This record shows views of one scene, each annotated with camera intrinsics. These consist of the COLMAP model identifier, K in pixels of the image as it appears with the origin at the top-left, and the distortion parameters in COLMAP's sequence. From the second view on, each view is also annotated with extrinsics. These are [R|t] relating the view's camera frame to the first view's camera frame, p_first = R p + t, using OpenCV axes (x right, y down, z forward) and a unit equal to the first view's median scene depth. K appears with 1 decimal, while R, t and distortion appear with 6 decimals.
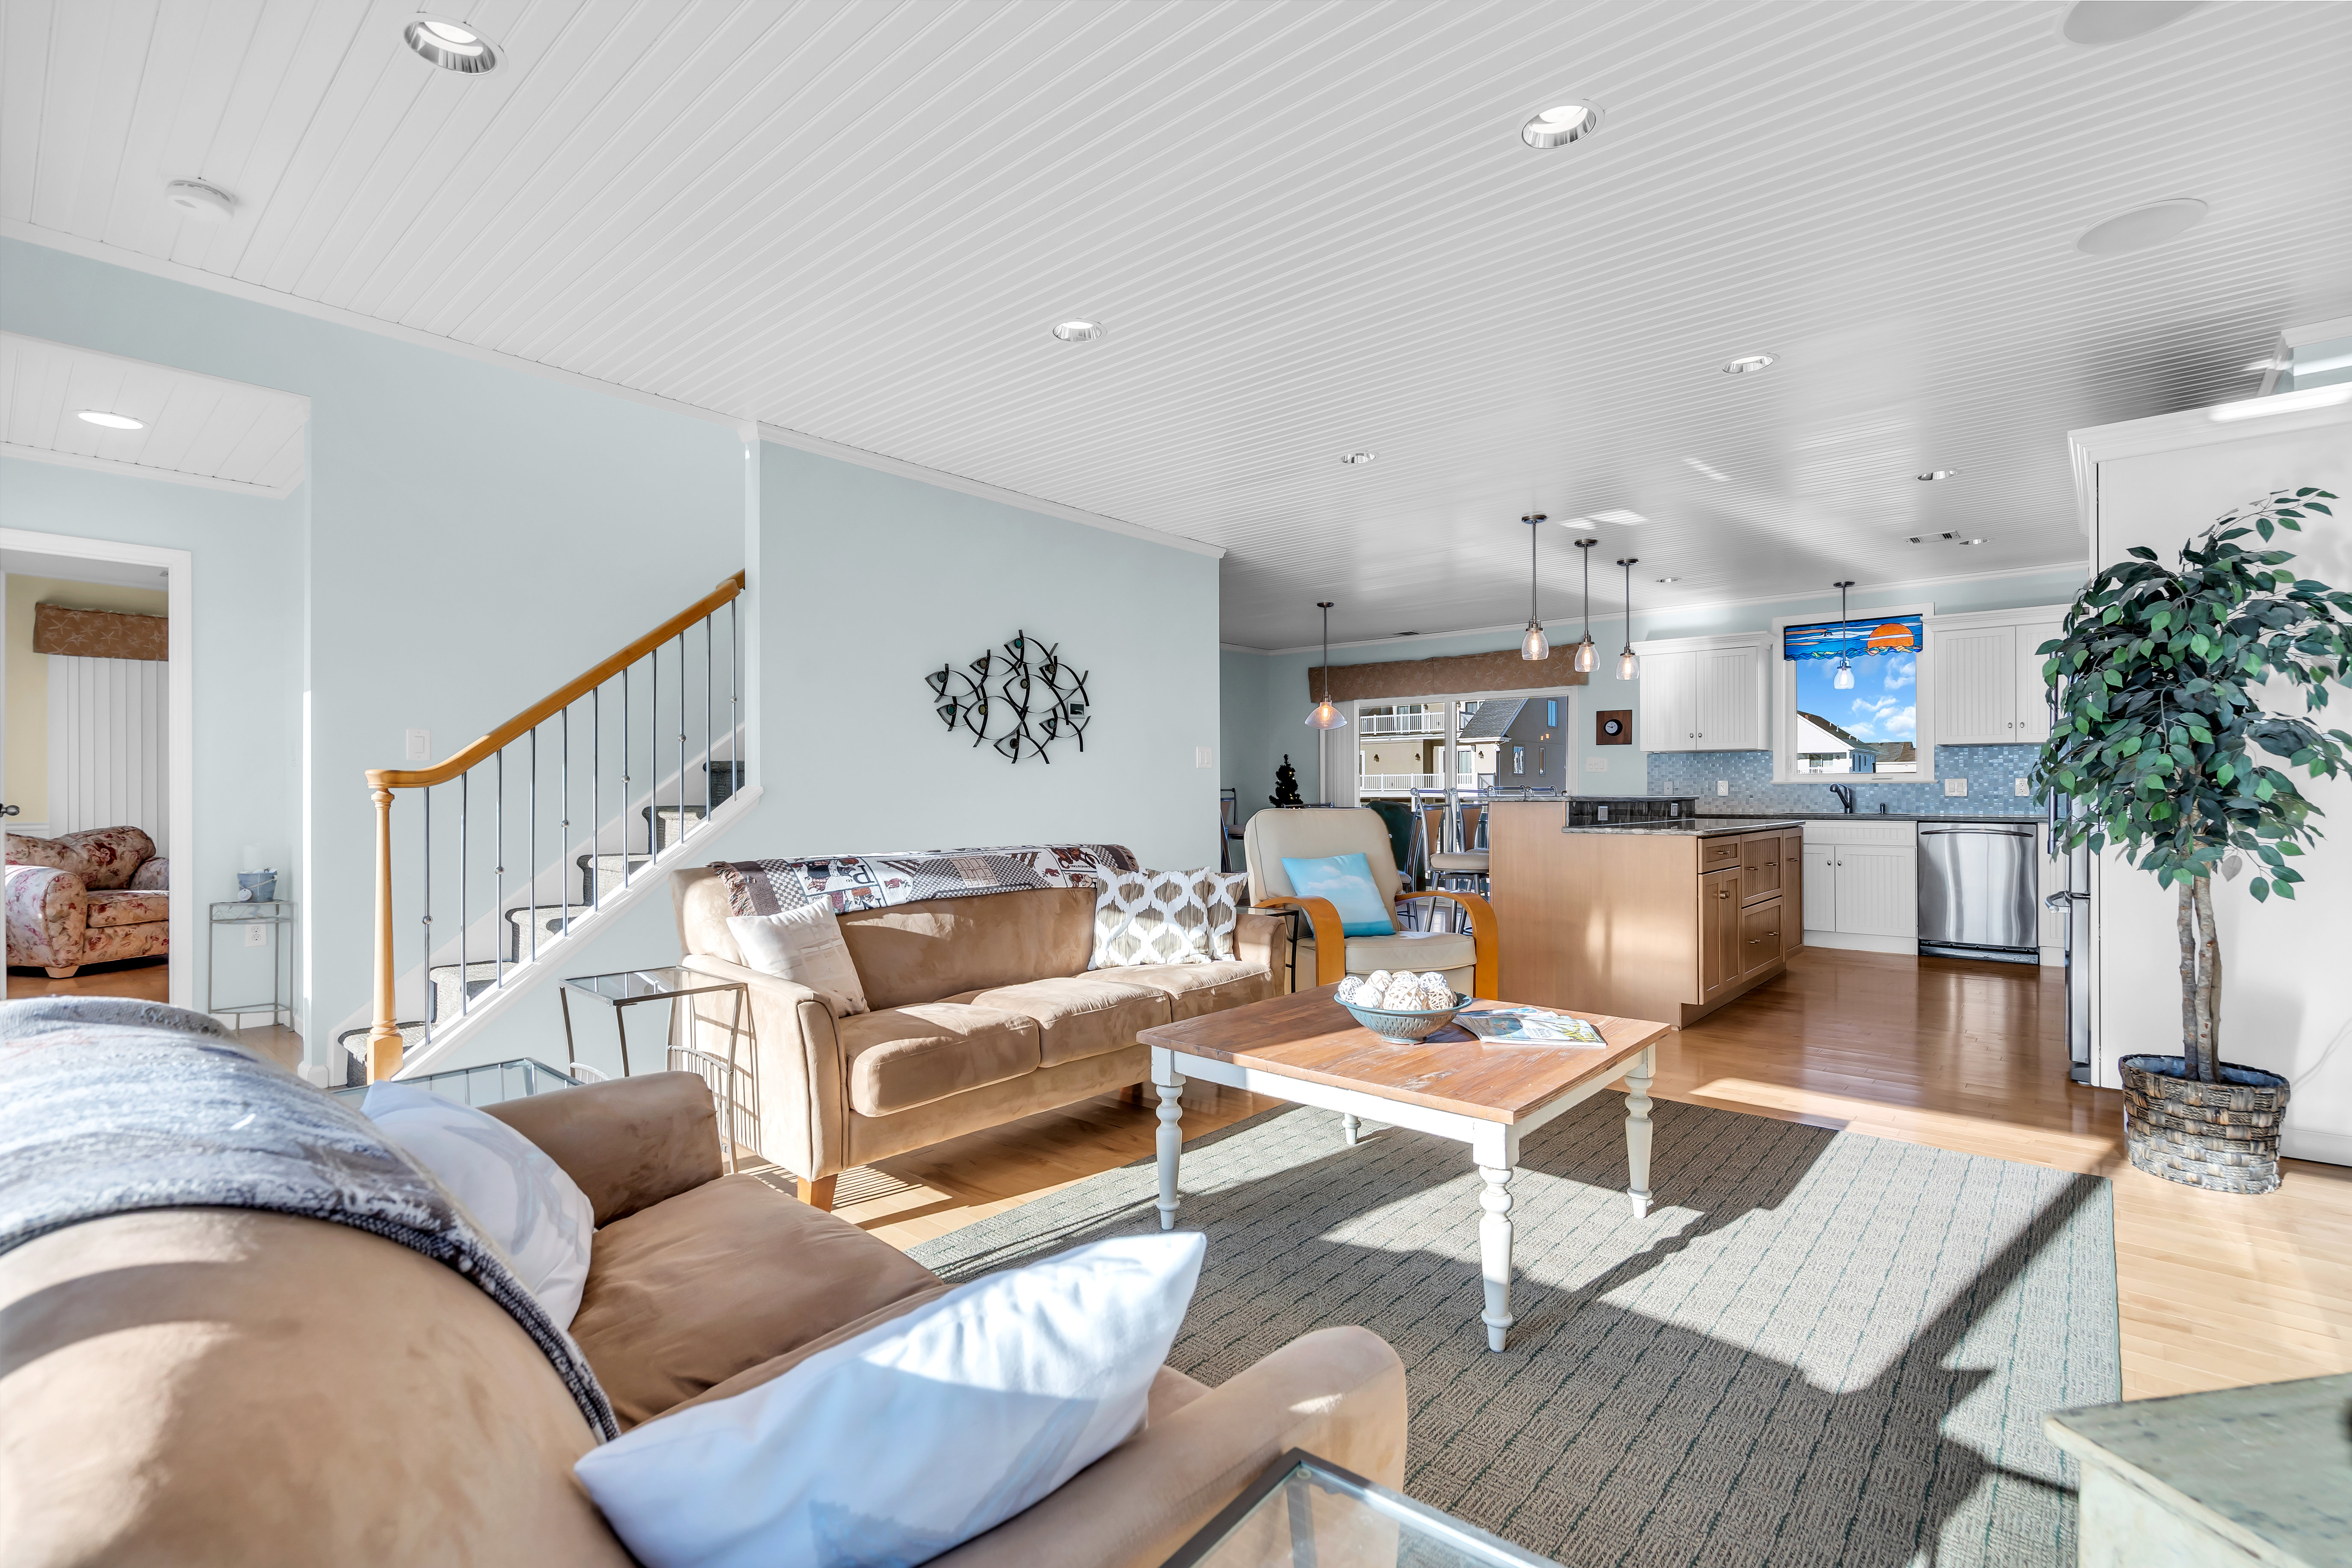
lens RADIAL K [[1064.0, 0, 1169.5], [0, 1064.0, 790.1], [0, 0, 1]] dist [0.000237, -0.000761]
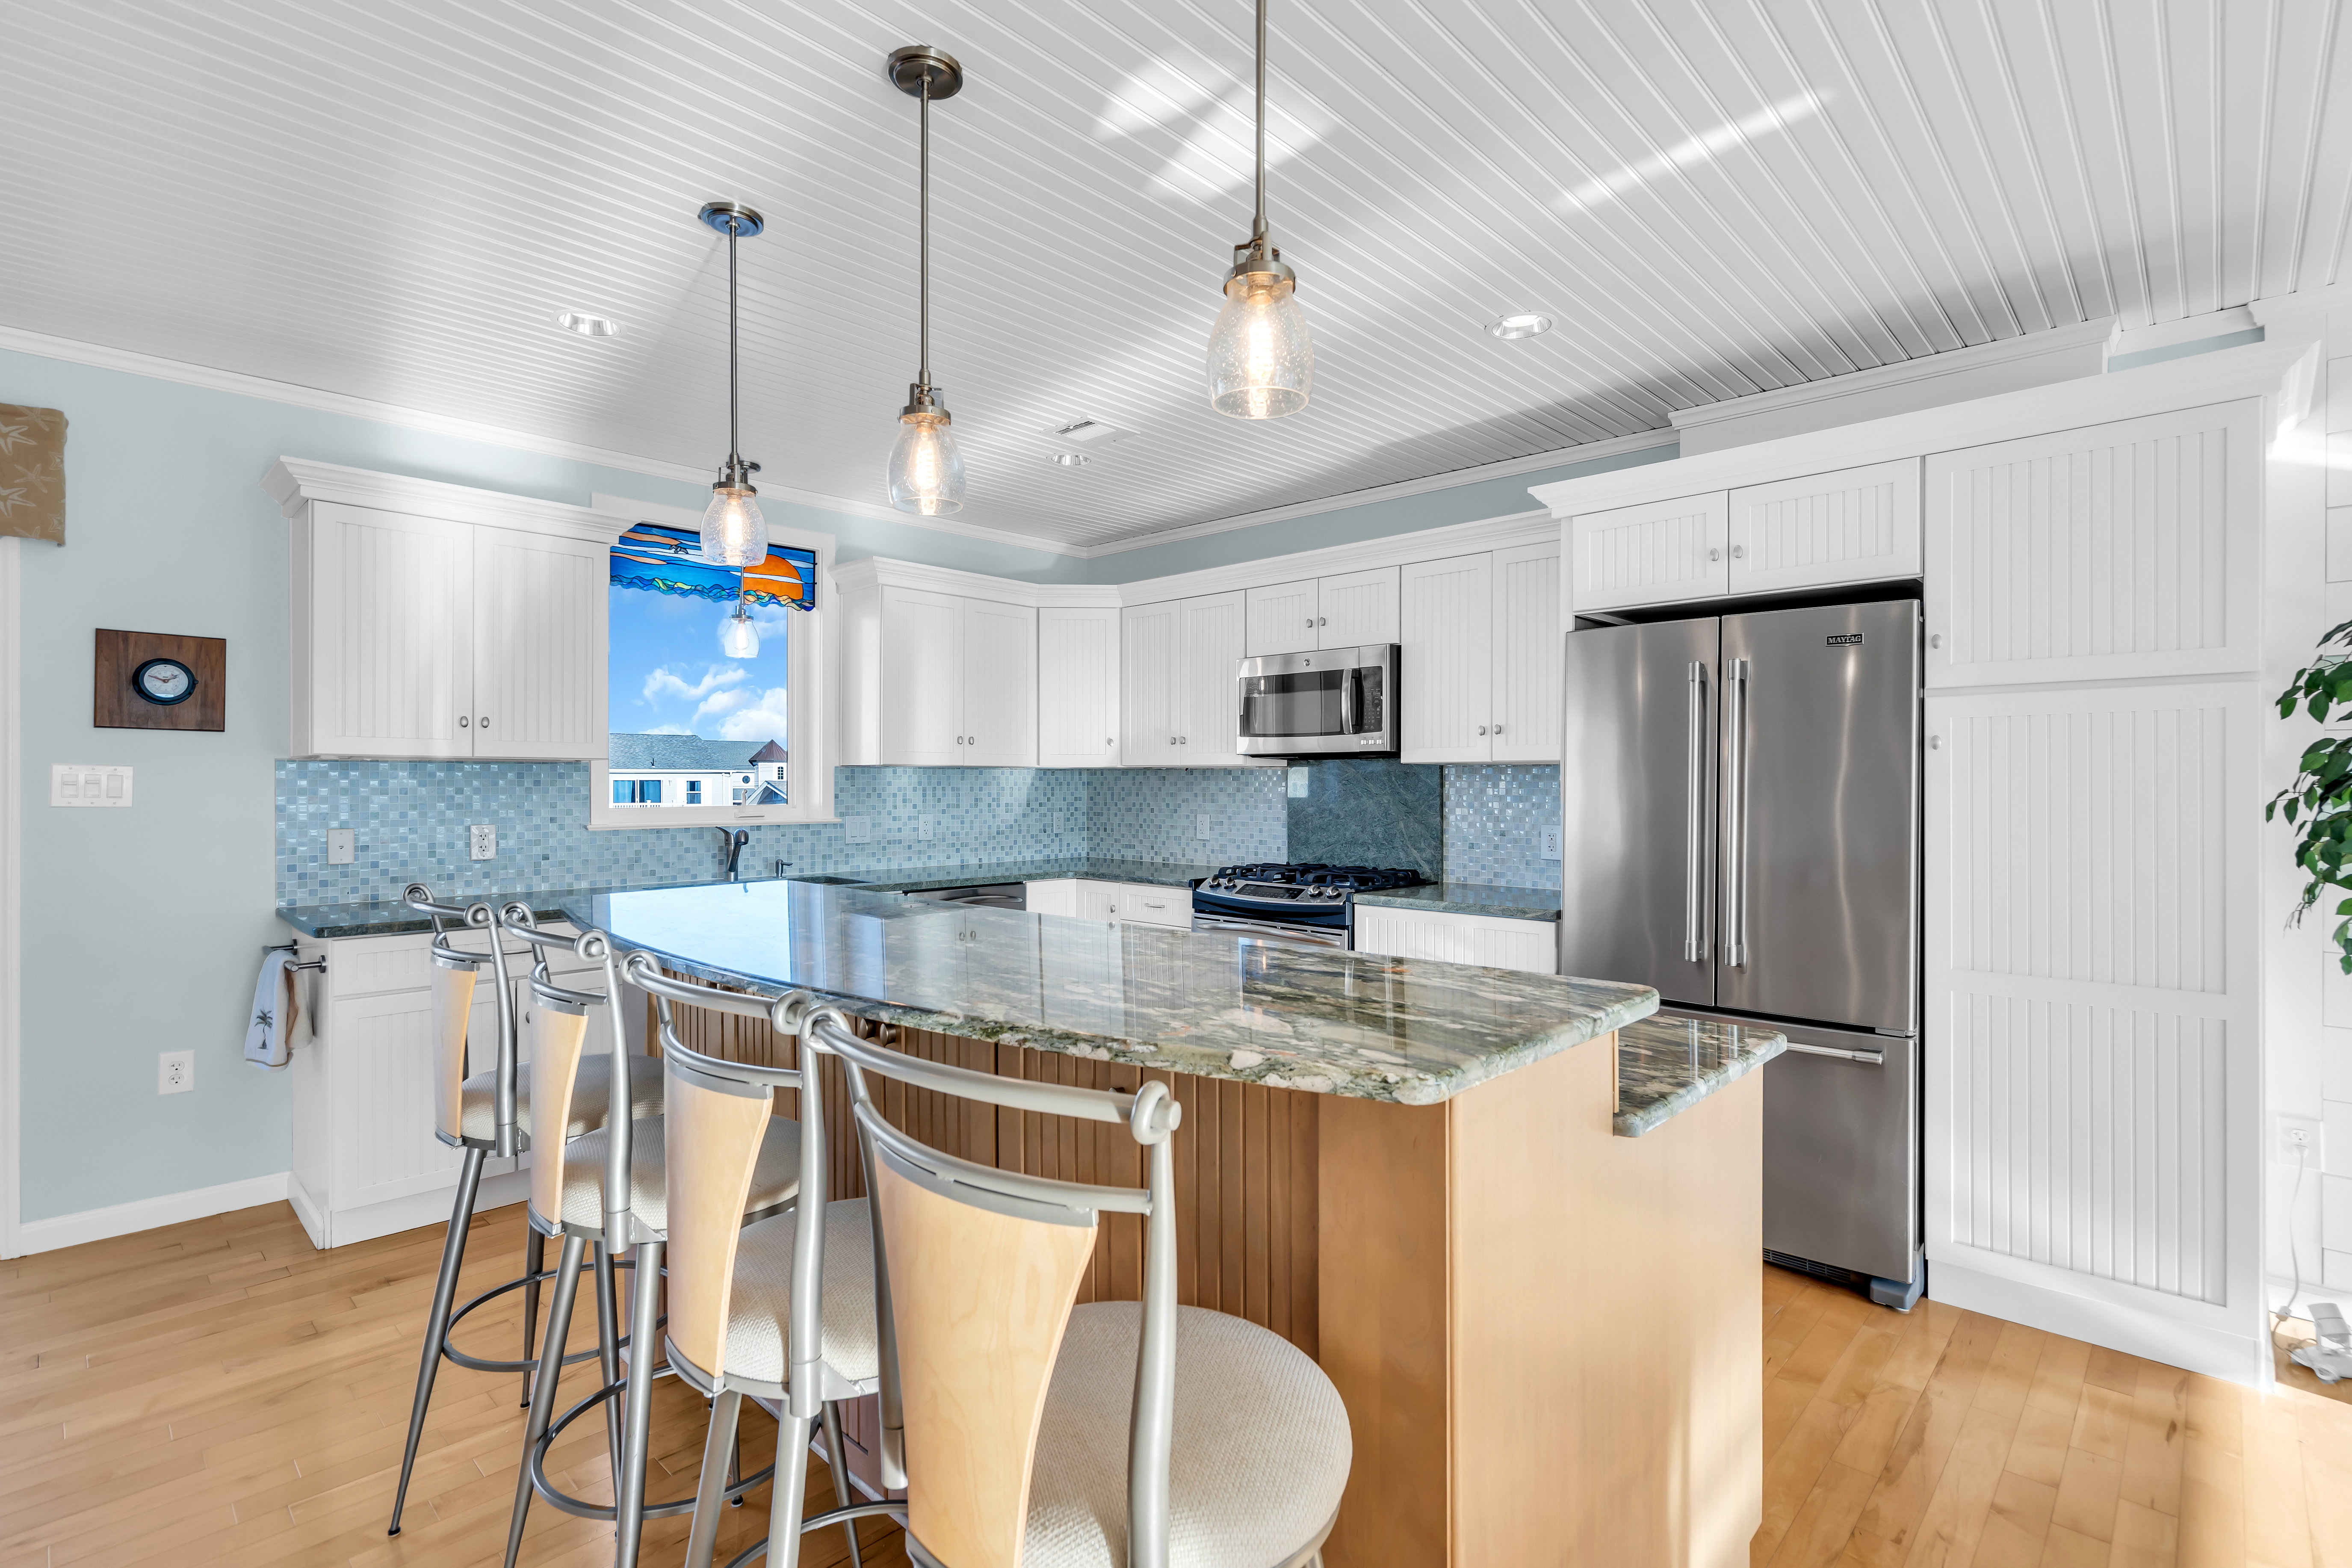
lens RADIAL K [[1086.1, 0, 1166.2], [0, 1086.1, 781.1], [0, 0, 1]] dist [-0.002576, 0.000695]
pose [[0.047902, 0.001373, 0.998851, 0.080918], [-0.003950, 0.999991, -0.001186, -0.030000], [-0.998844, -0.003889, 0.047907, 0.730349]]
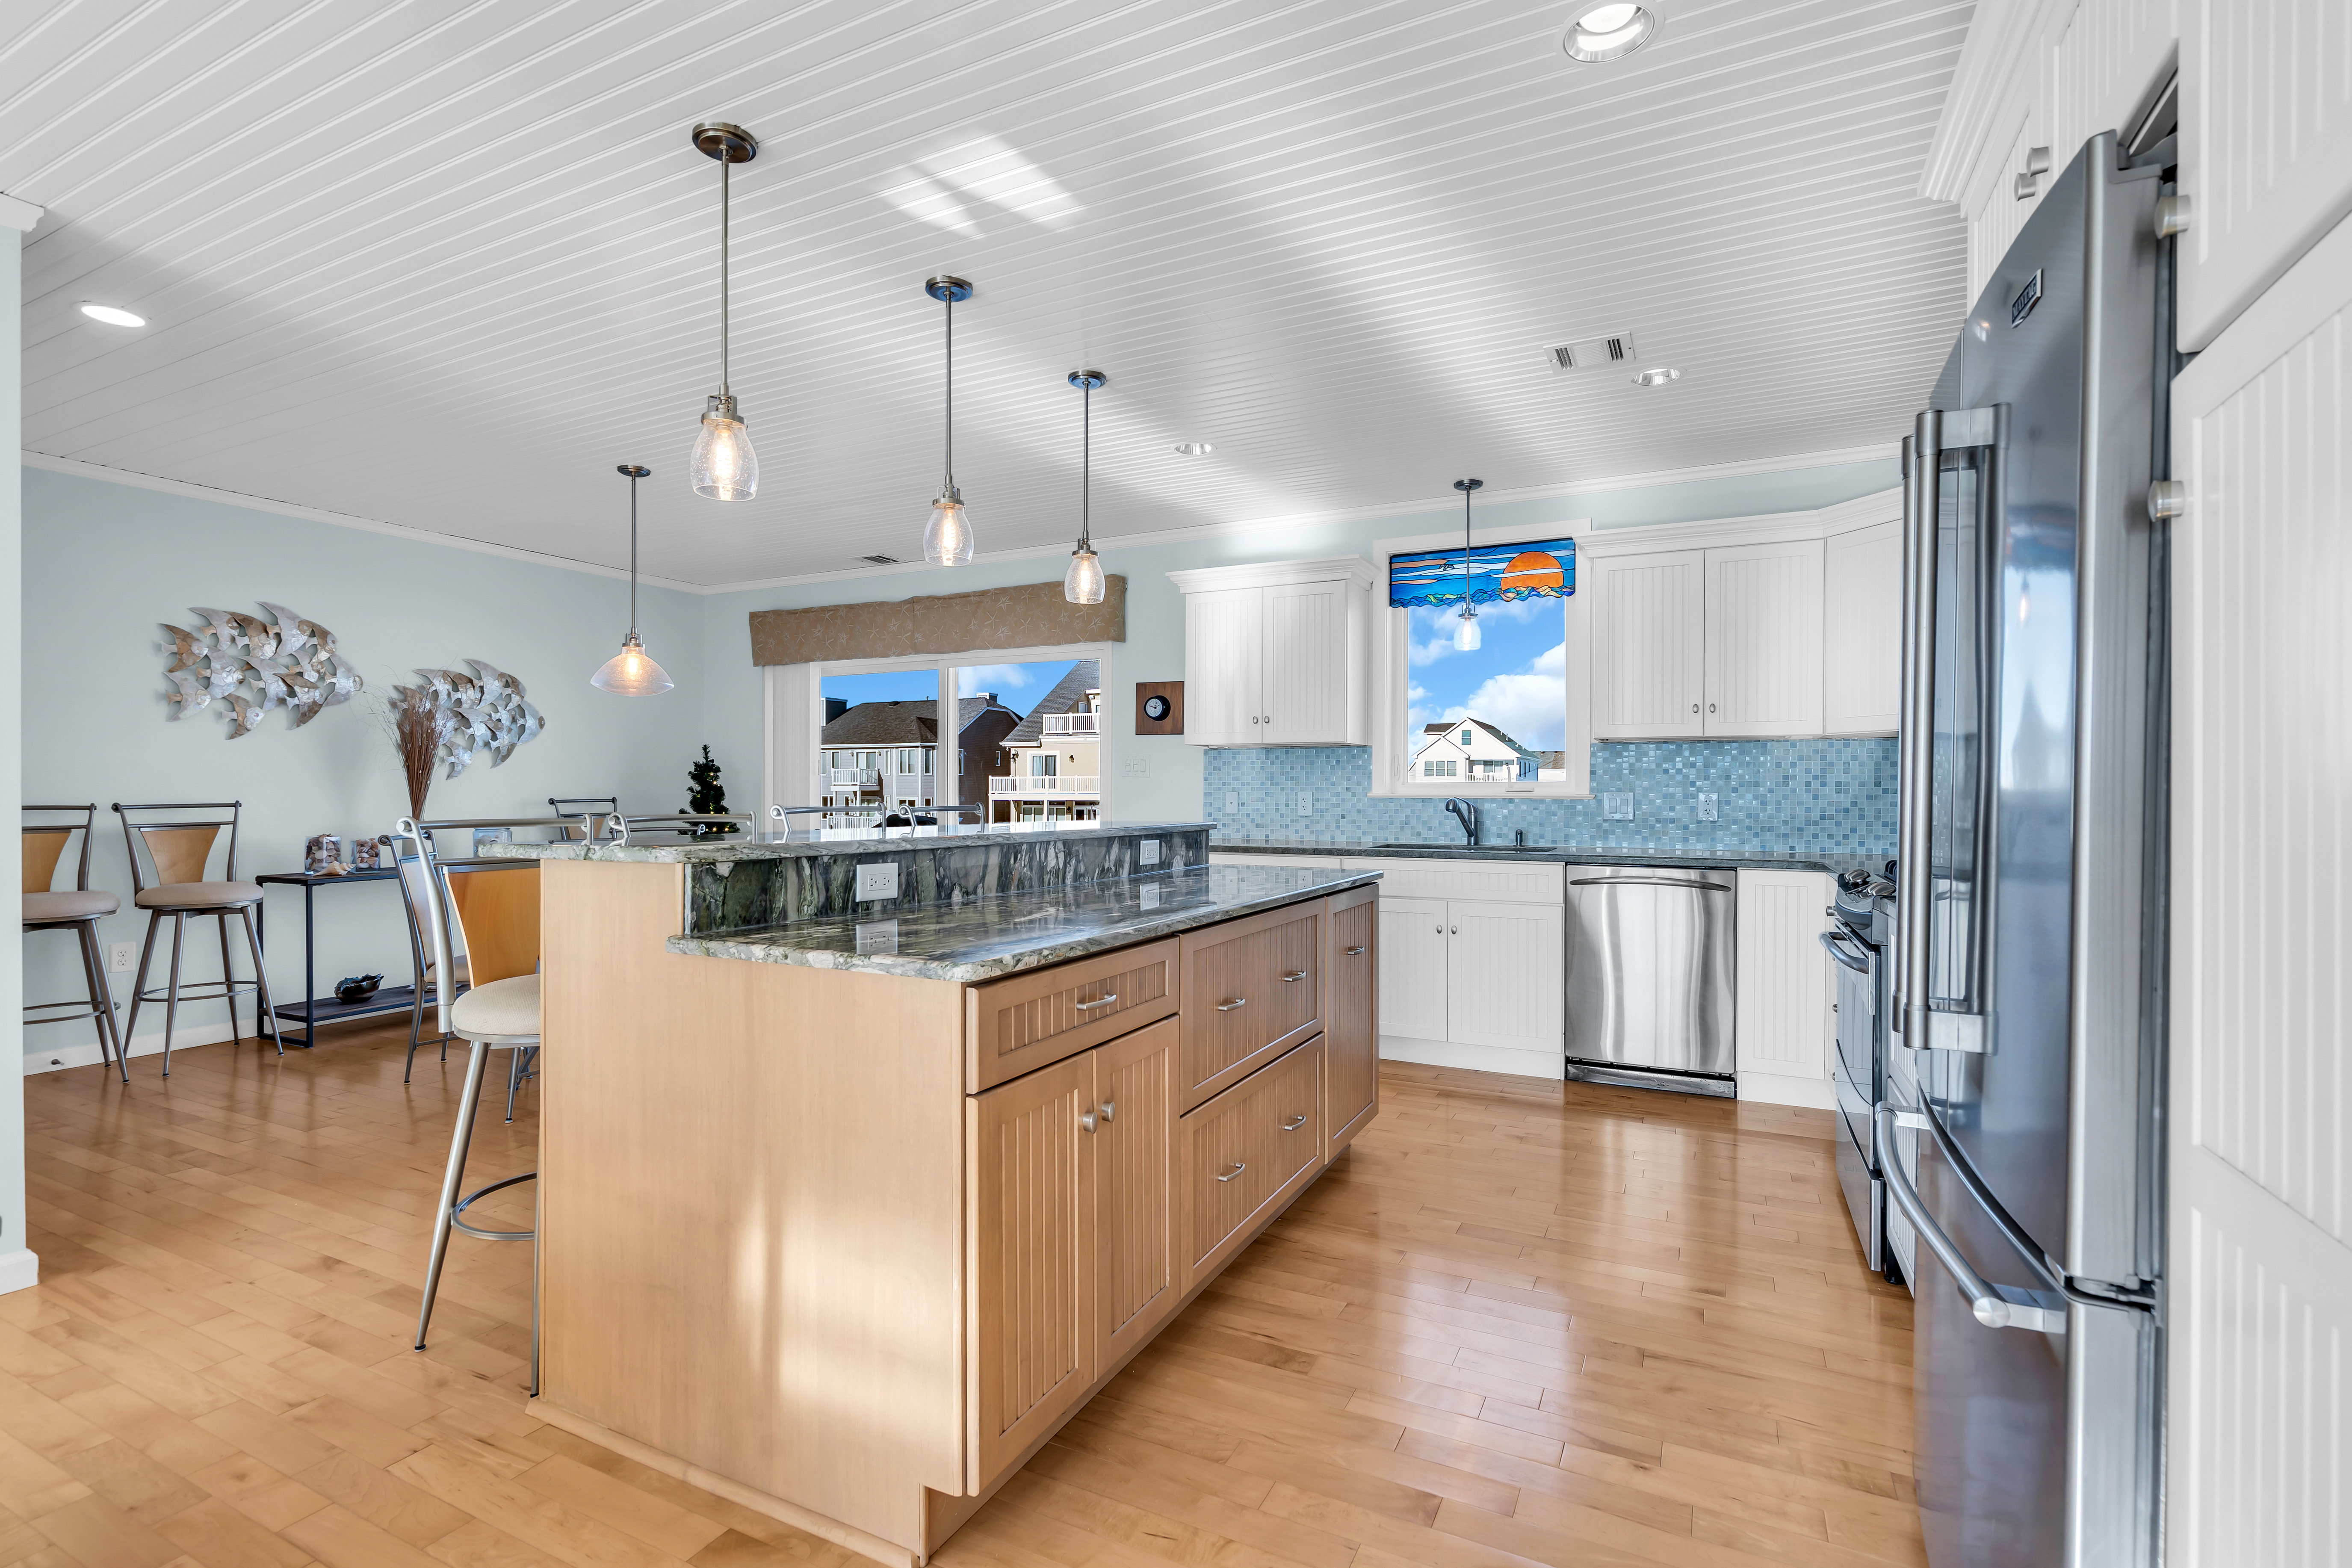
lens RADIAL K [[1076.7, 0, 1180.0], [0, 1076.7, 798.5], [0, 0, 1]] dist [-0.011023, 0.000163]
pose [[0.965442, 0.002984, 0.260599, 0.292334], [-0.004720, 0.999971, 0.006036, -0.009197], [-0.260574, -0.007058, 0.965428, 0.411388]]
